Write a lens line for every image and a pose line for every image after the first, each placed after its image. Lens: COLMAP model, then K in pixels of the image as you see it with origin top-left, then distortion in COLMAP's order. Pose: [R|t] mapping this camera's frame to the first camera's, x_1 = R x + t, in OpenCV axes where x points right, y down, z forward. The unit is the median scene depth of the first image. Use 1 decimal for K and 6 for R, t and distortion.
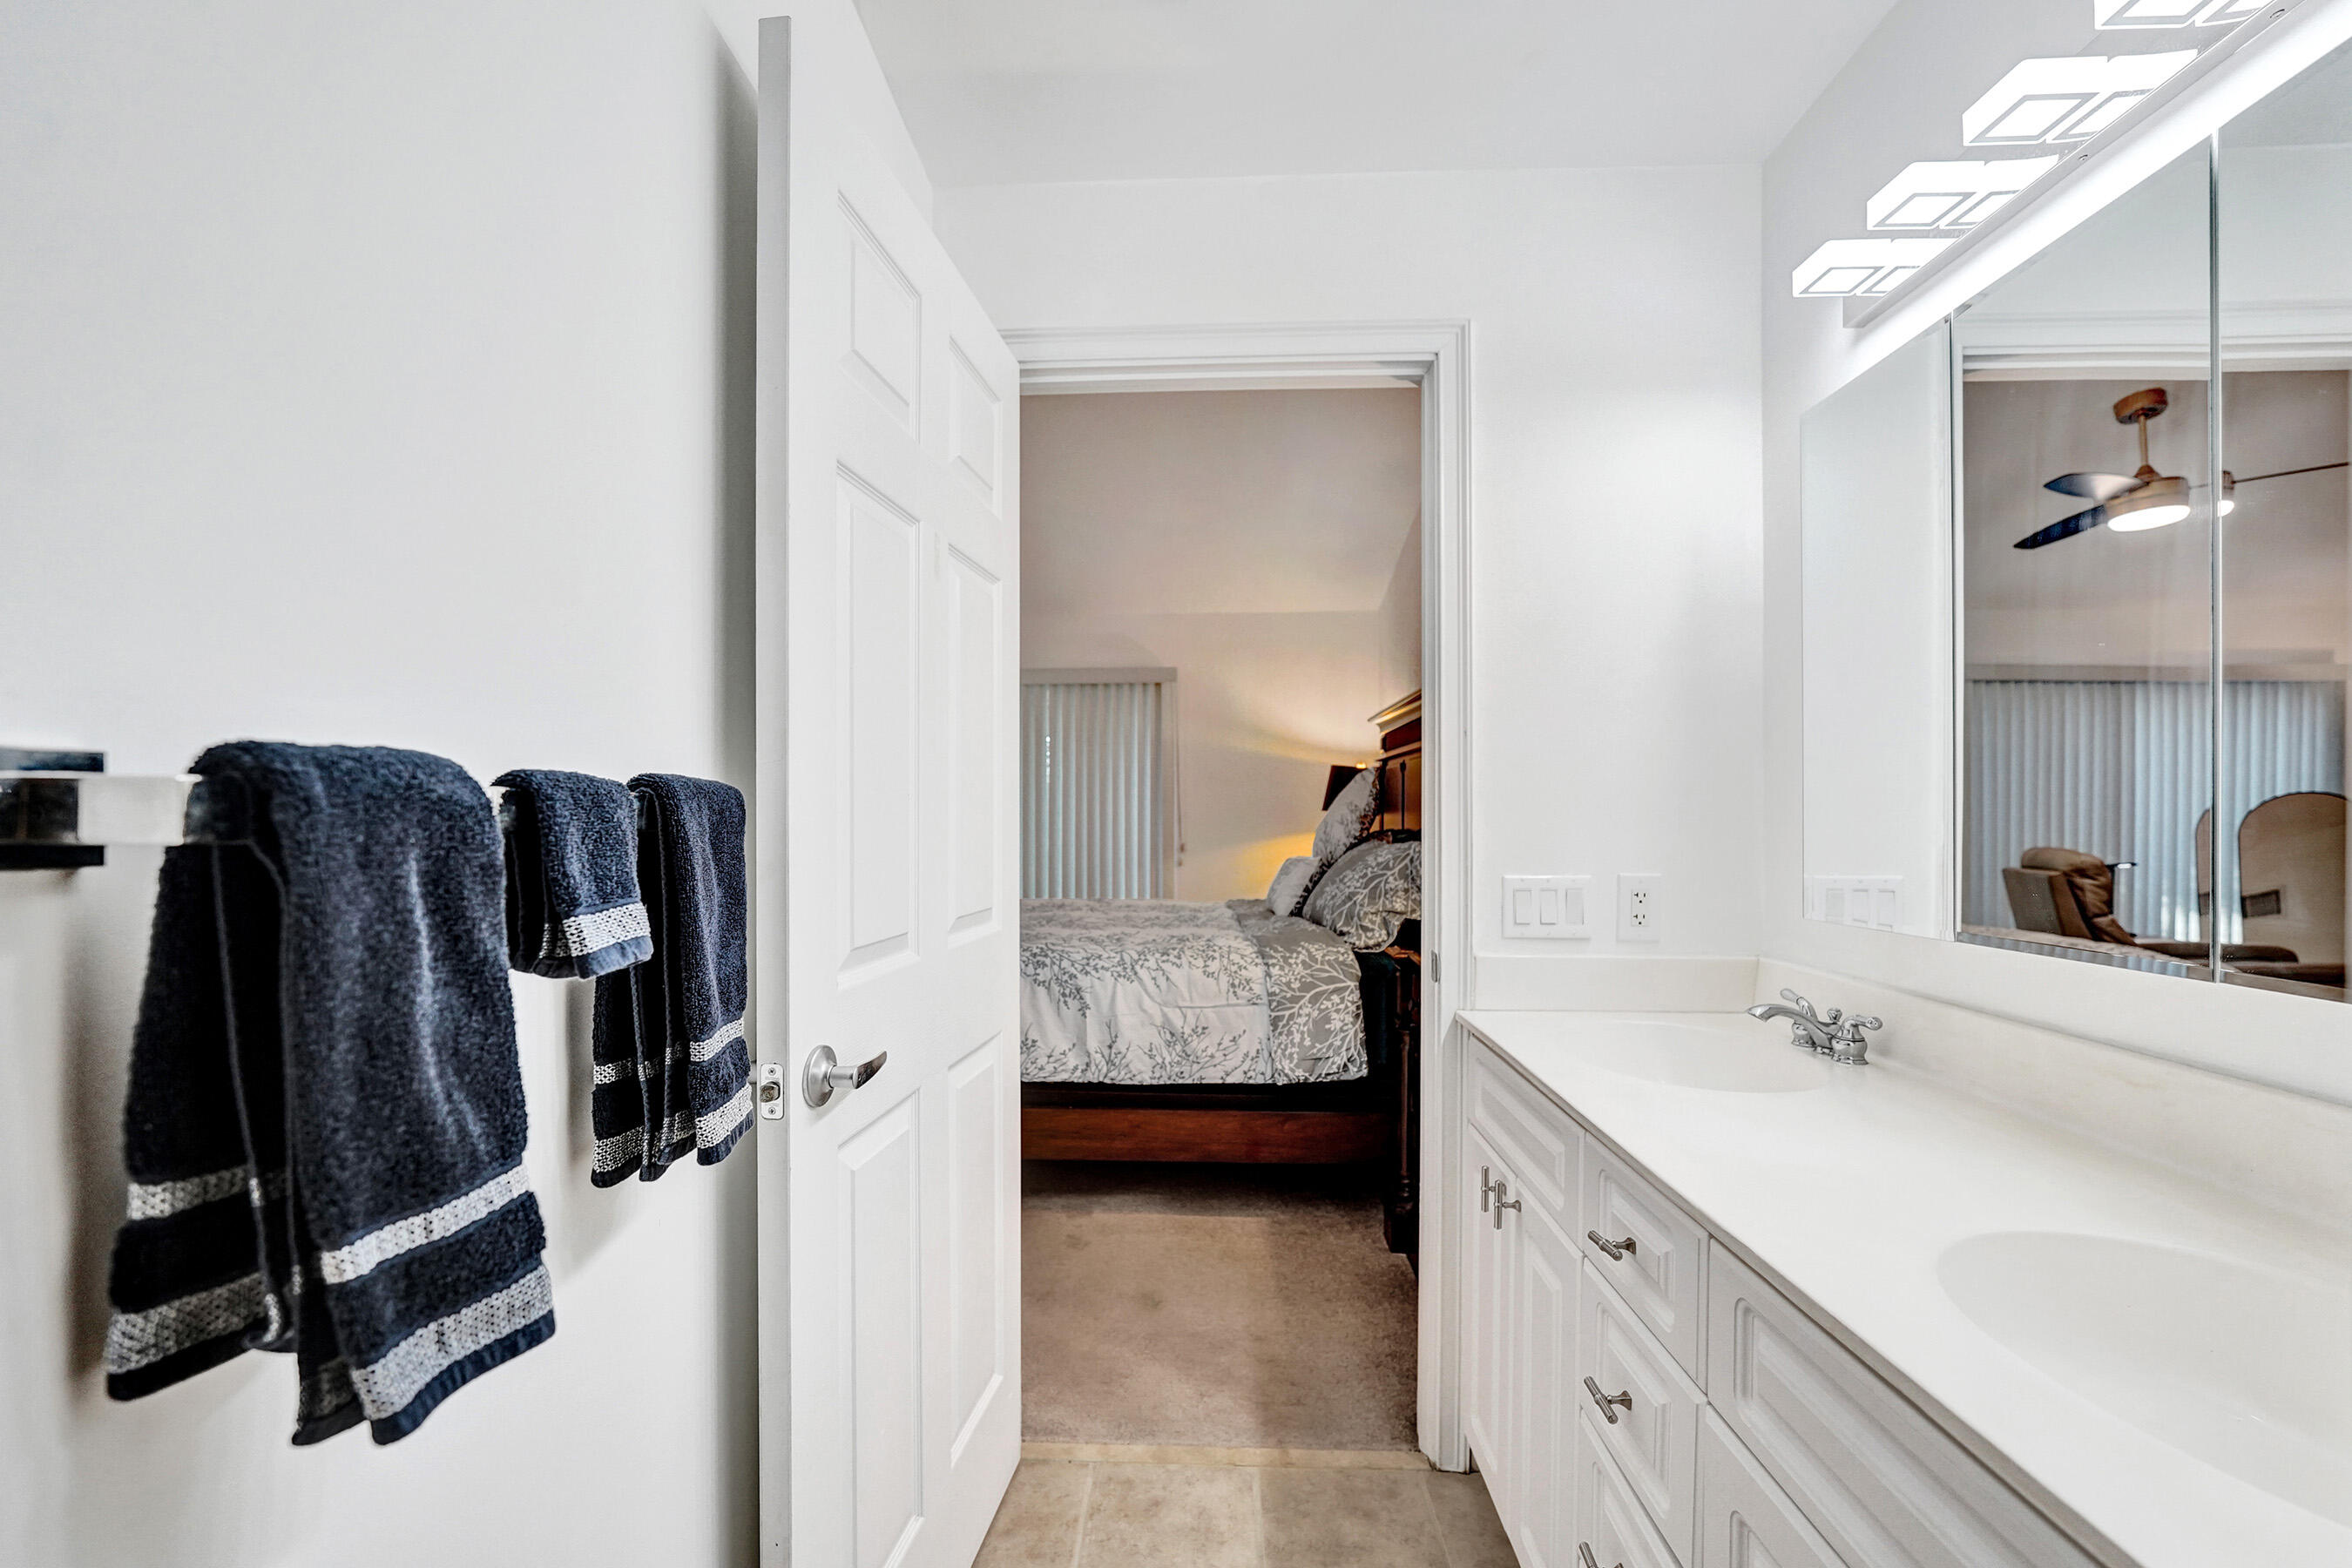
lens RADIAL K [[989.2, 0, 1171.1], [0, 989.2, 814.3], [0, 0, 1]] dist [-0.001367, -0.000248]
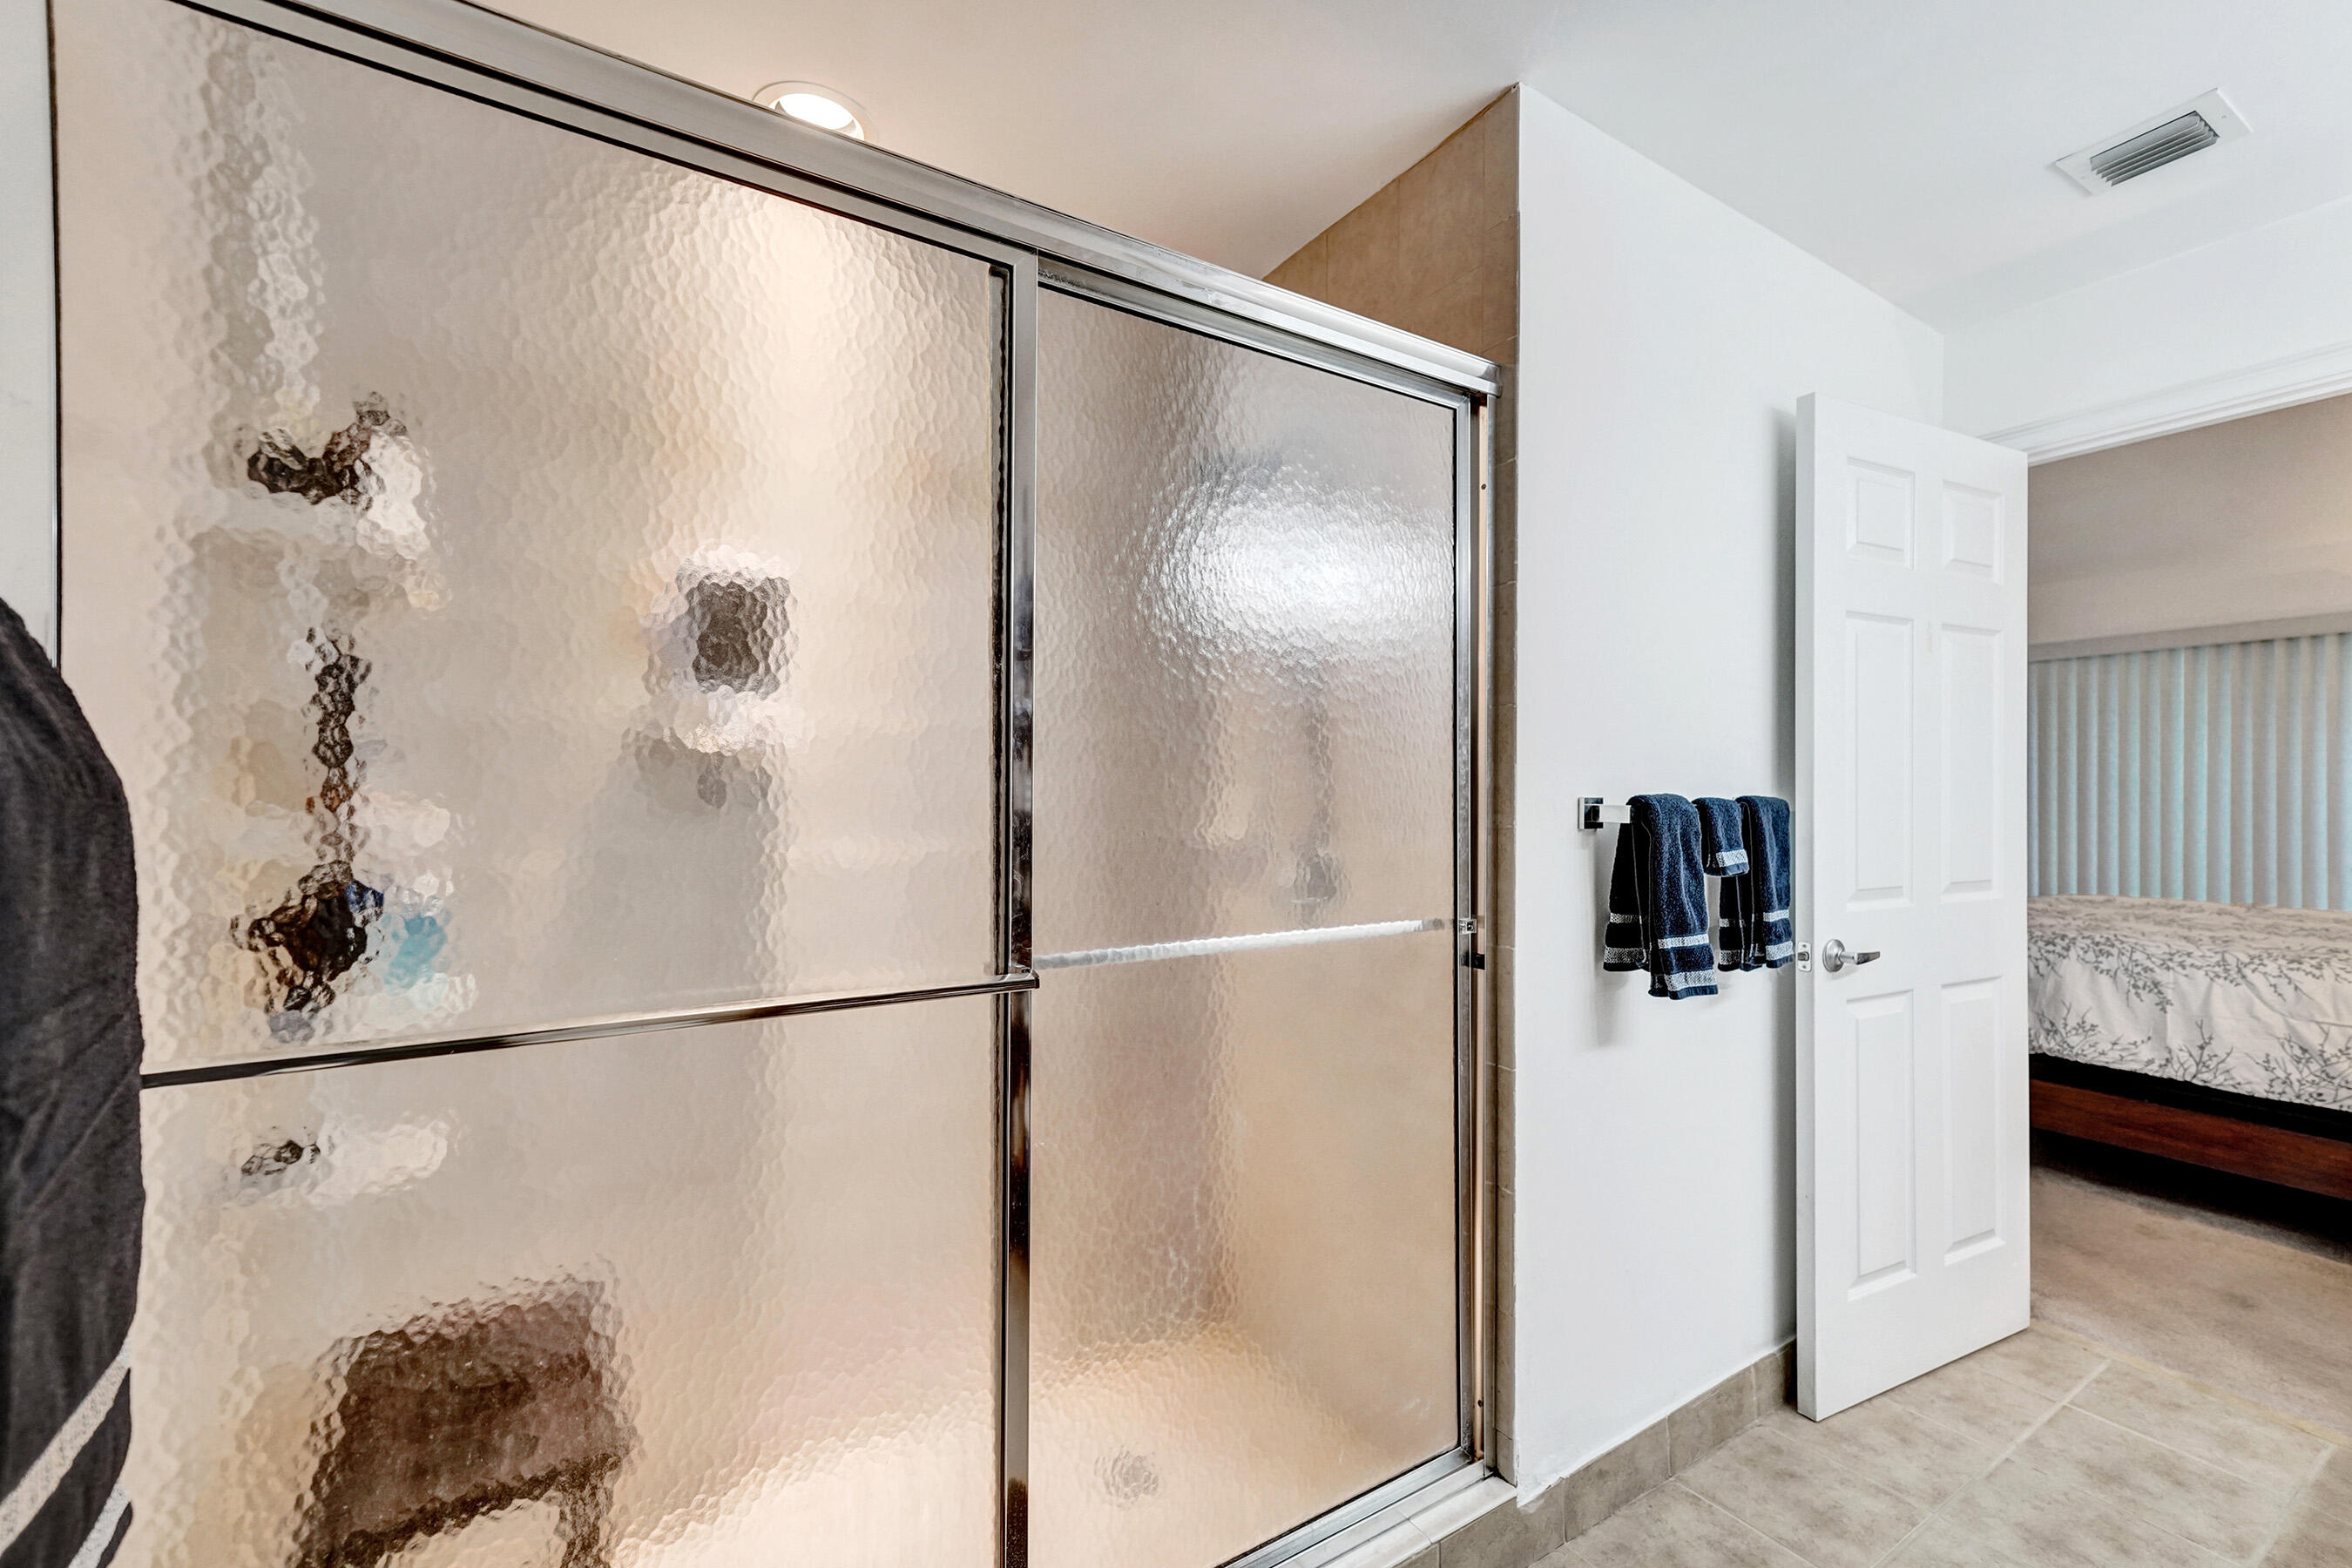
lens RADIAL K [[933.7, 0, 1169.5], [0, 933.7, 793.3], [0, 0, 1]] dist [0.000503, 0.000314]
pose [[0.549951, -0.001252, -0.835196, 0.432332], [-0.001755, 0.999995, -0.002655, -0.029605], [0.835195, 0.002926, 0.549946, -1.026071]]
